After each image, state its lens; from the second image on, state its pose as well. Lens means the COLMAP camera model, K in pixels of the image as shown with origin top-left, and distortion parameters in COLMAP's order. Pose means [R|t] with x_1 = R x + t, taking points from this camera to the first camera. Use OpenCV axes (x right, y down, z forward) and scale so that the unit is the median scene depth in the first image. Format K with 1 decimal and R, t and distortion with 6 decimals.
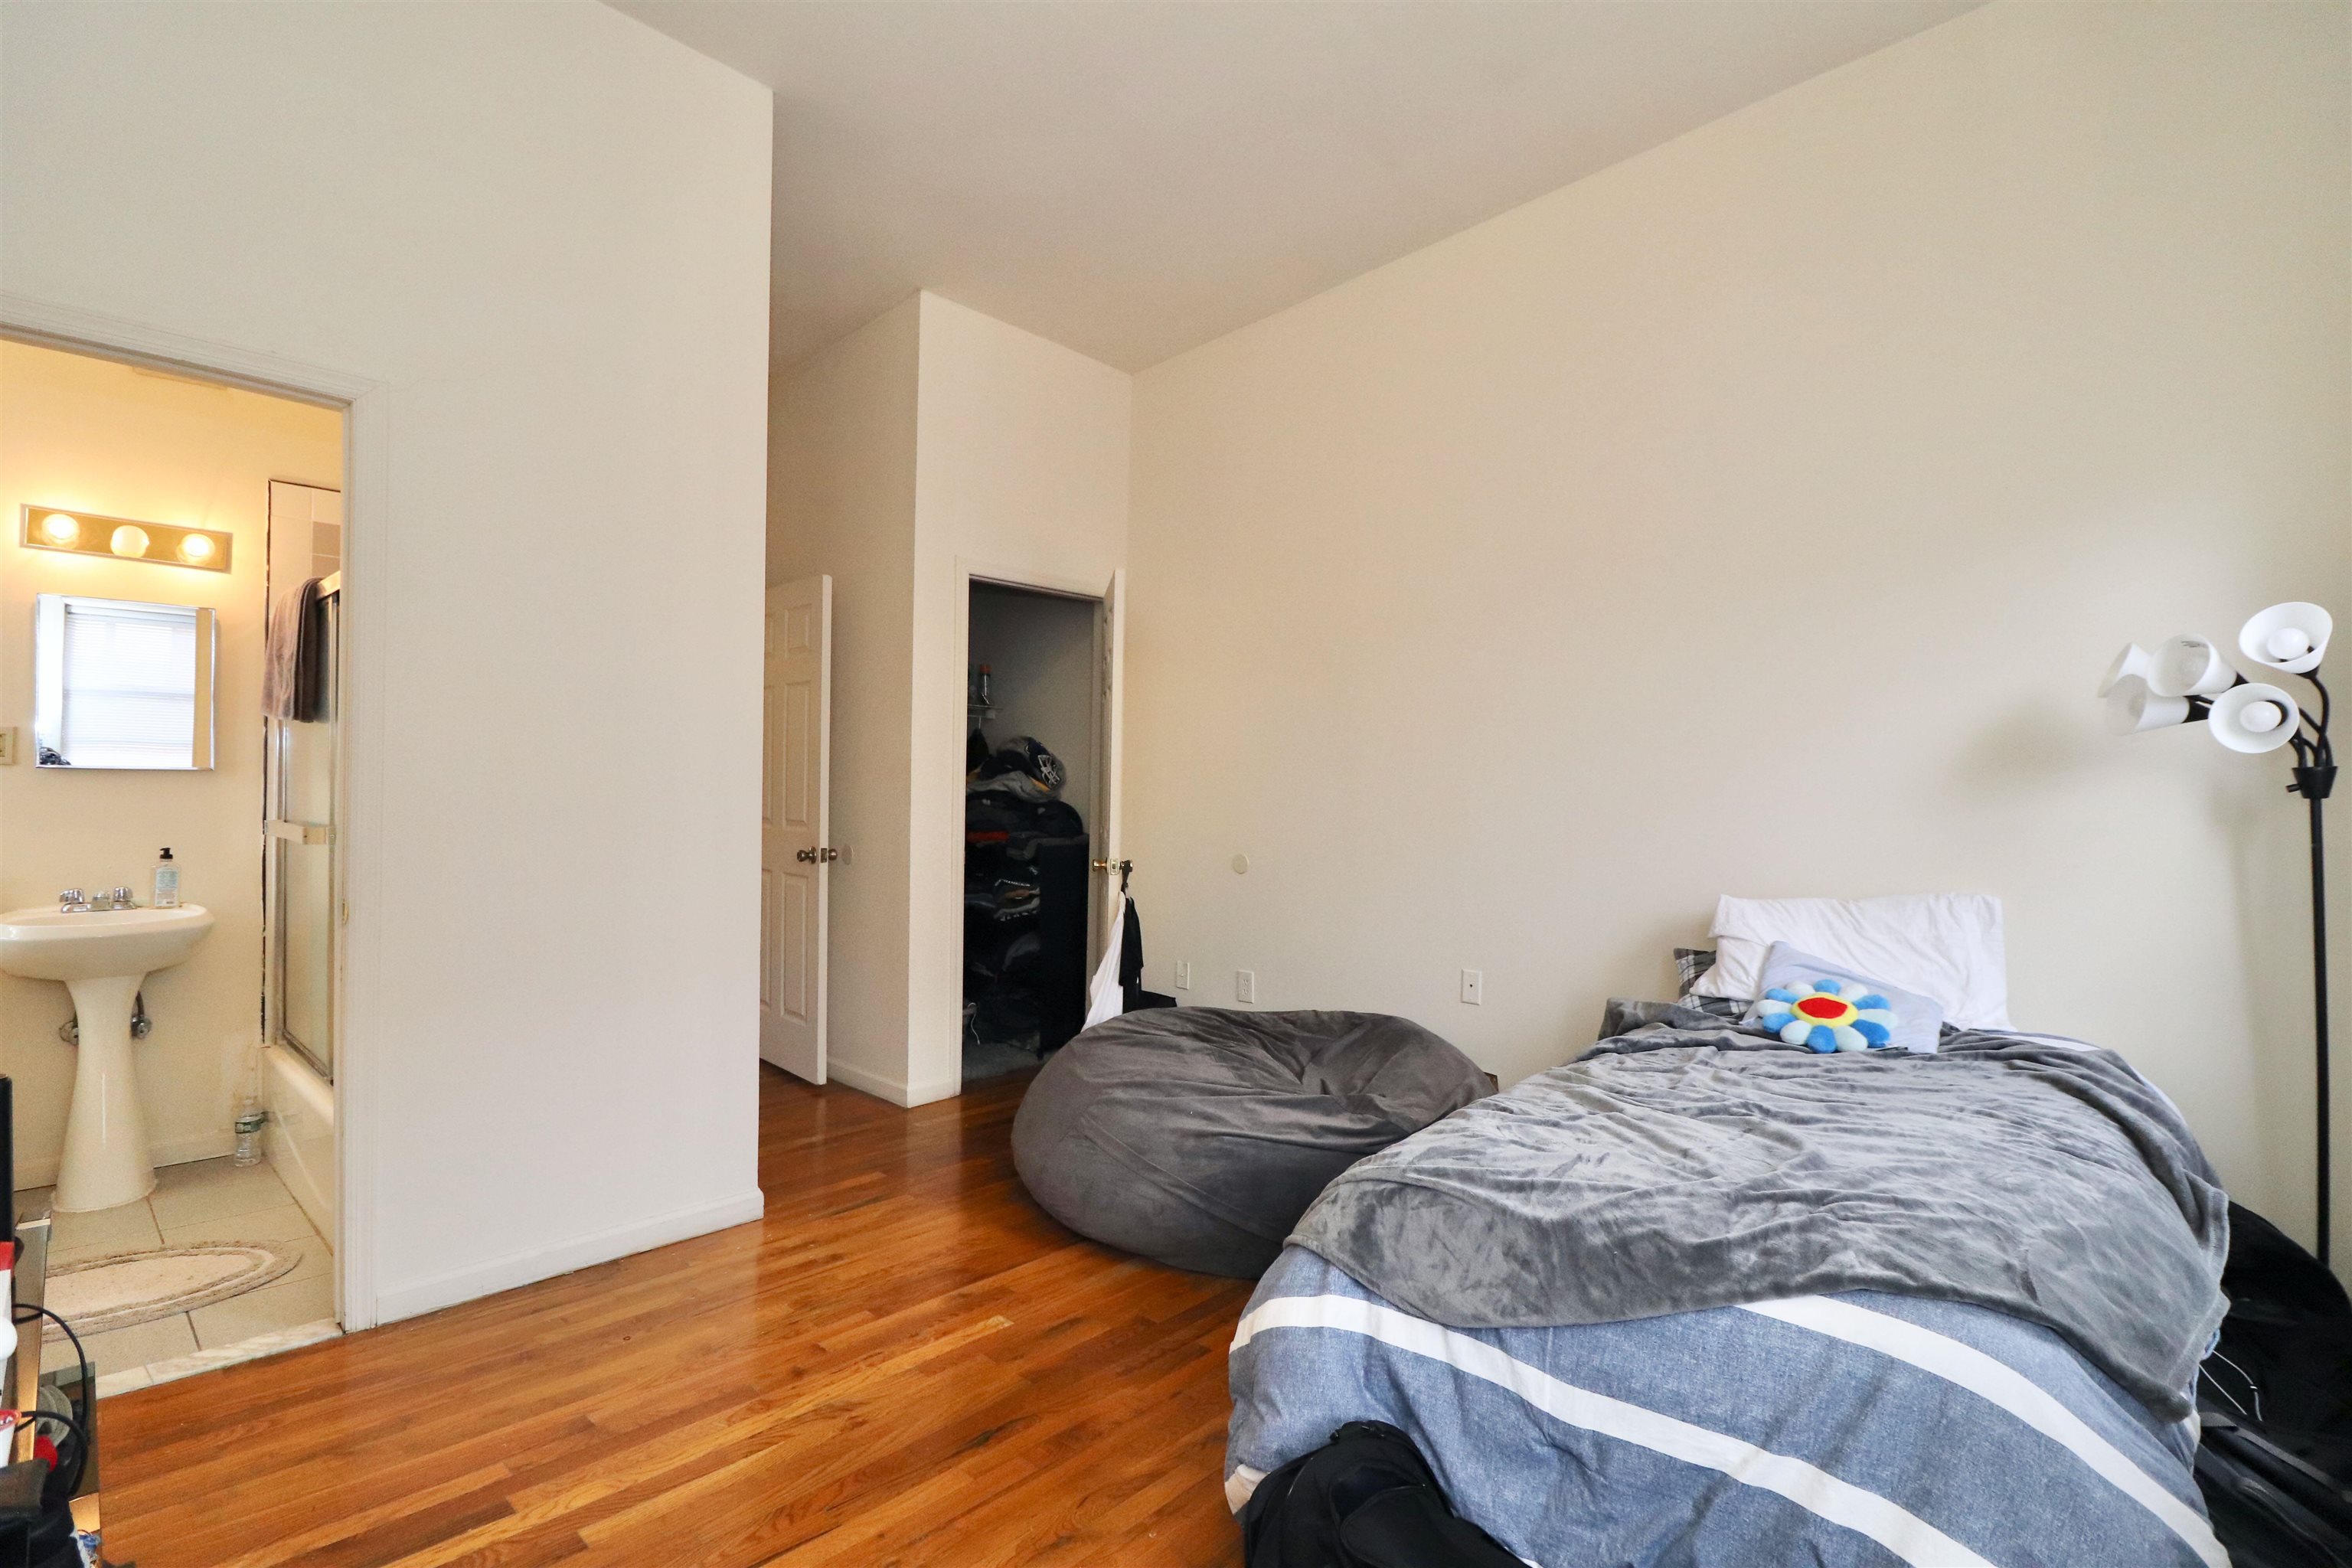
lens RADIAL K [[1092.8, 0, 1180.9], [0, 1092.8, 803.3], [0, 0, 1]] dist [-0.016174, -0.004058]
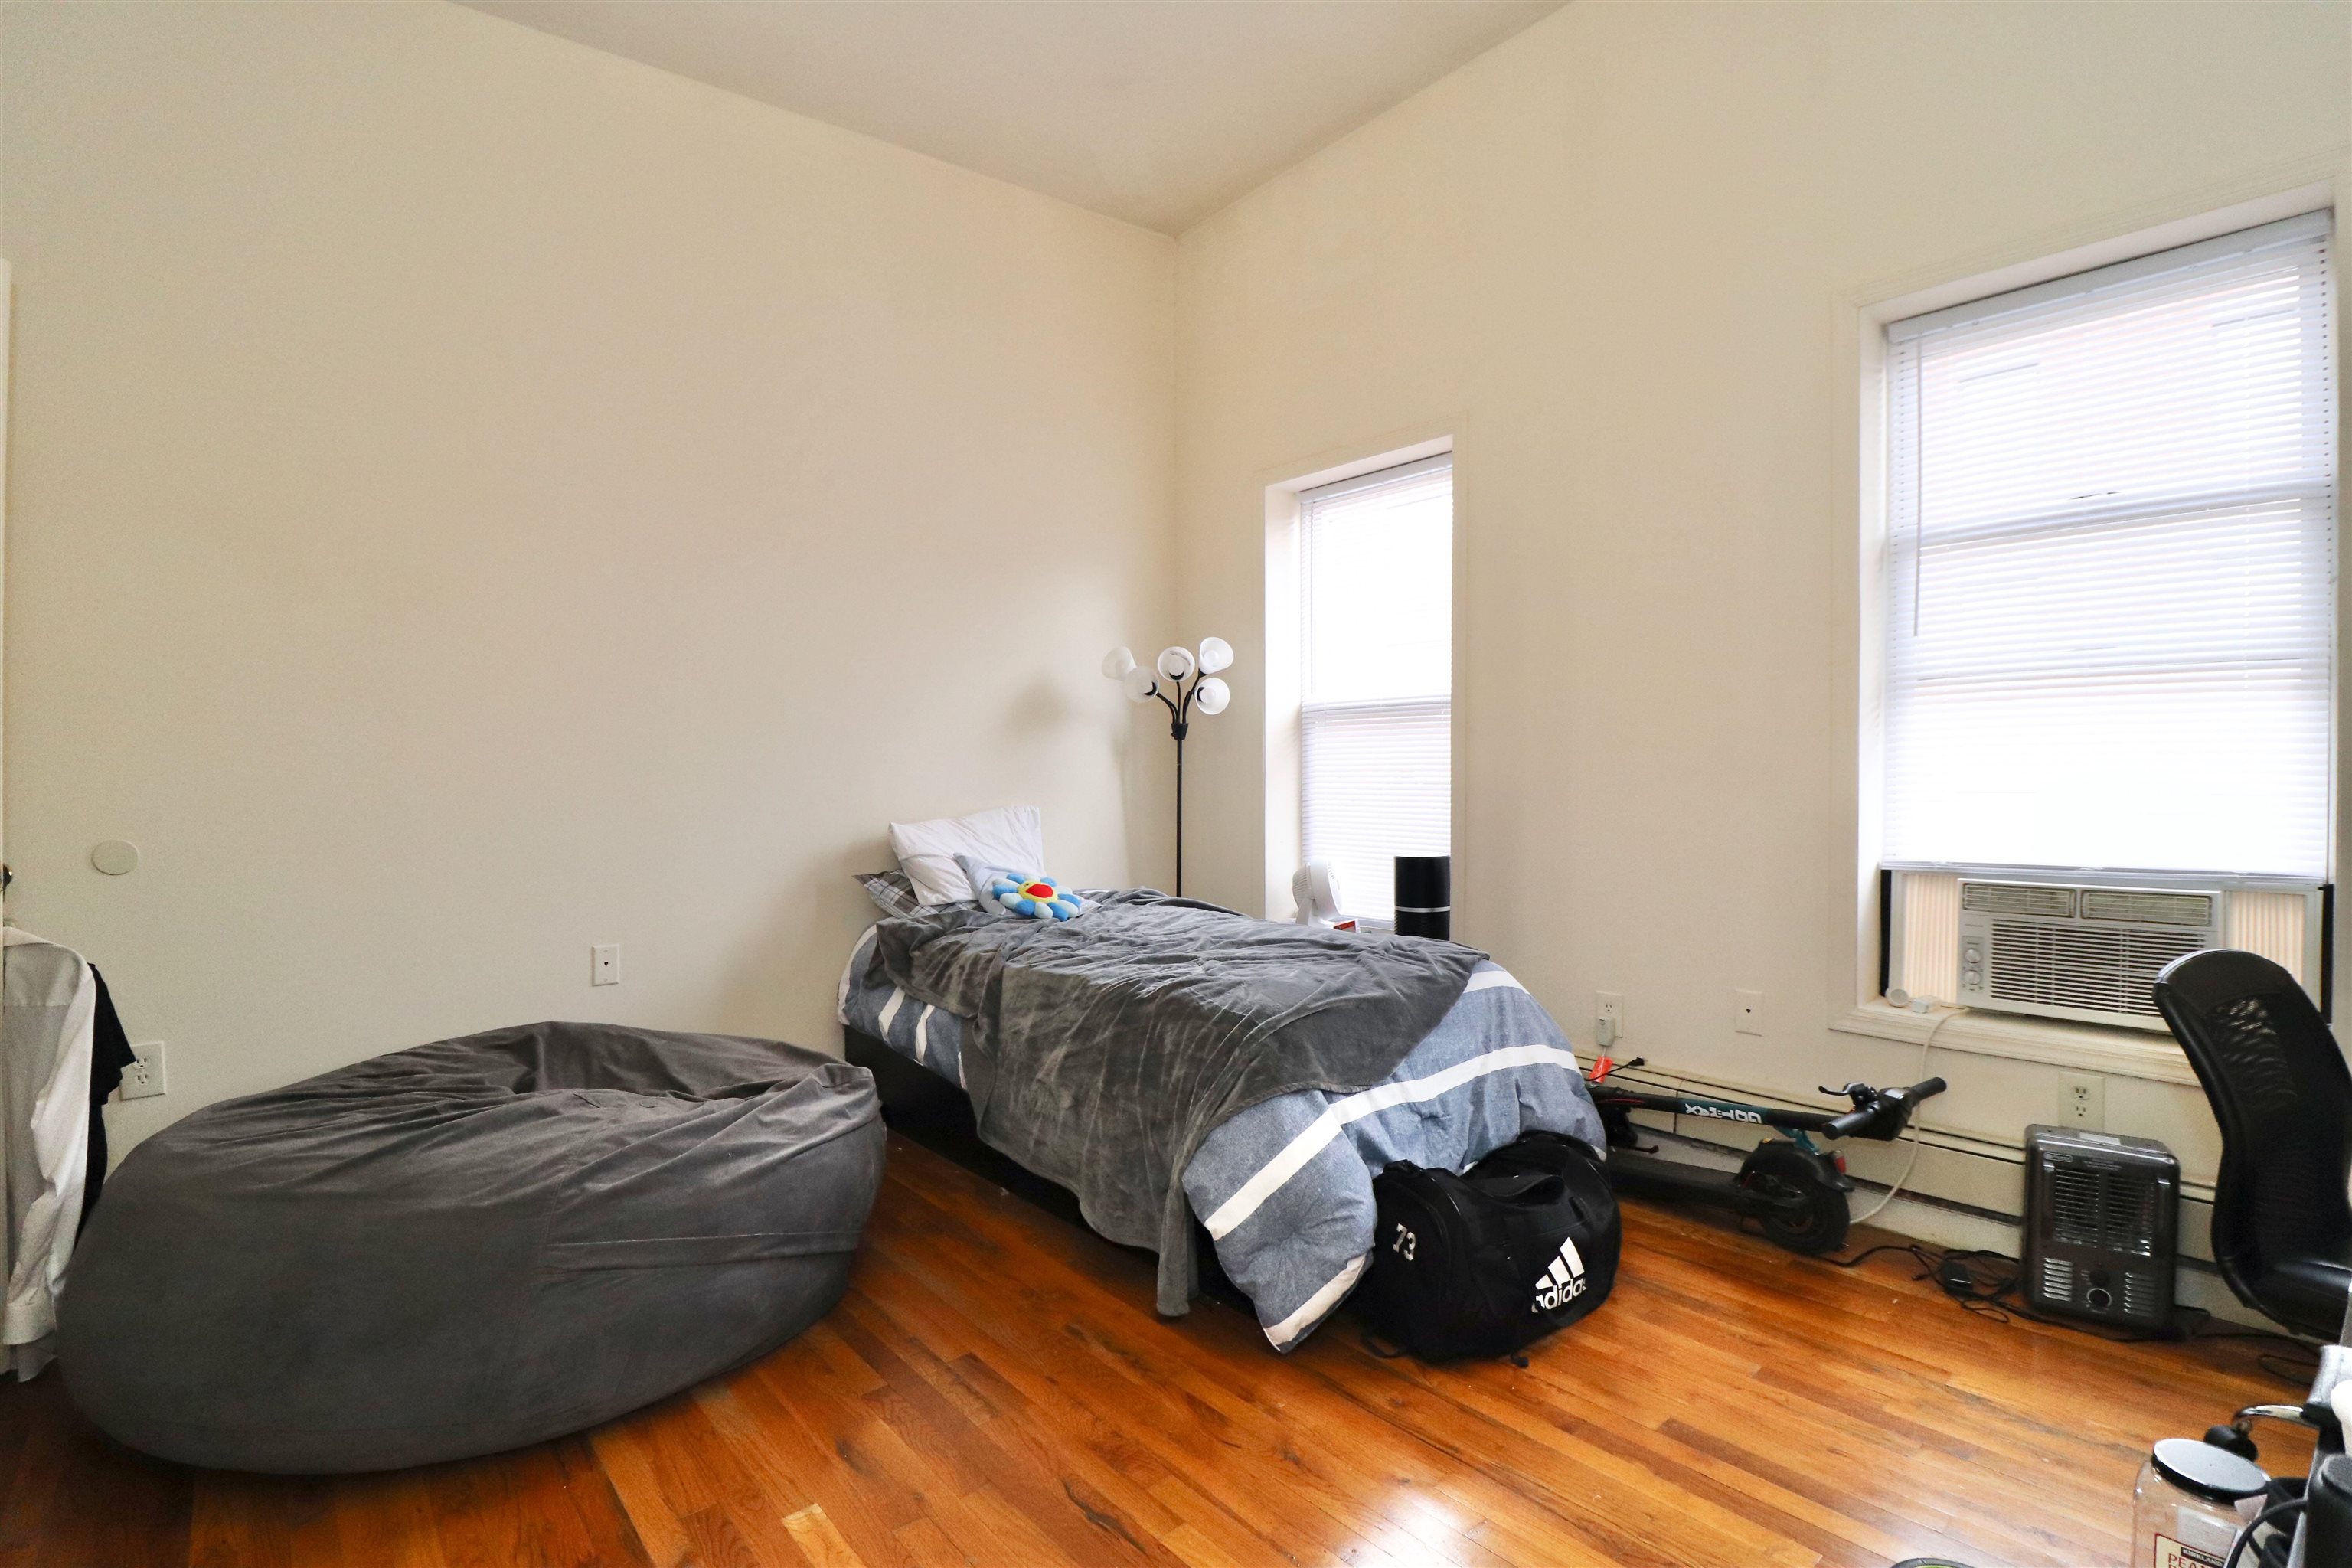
lens RADIAL K [[1092.8, 0, 1192.2], [0, 1092.8, 770.0], [0, 0, 1]] dist [-0.016174, -0.004058]
pose [[0.098514, -0.016268, 0.995003, -1.335482], [0.016224, 0.999760, 0.014740, 0.032868], [-0.995003, 0.014691, 0.098754, 1.184865]]
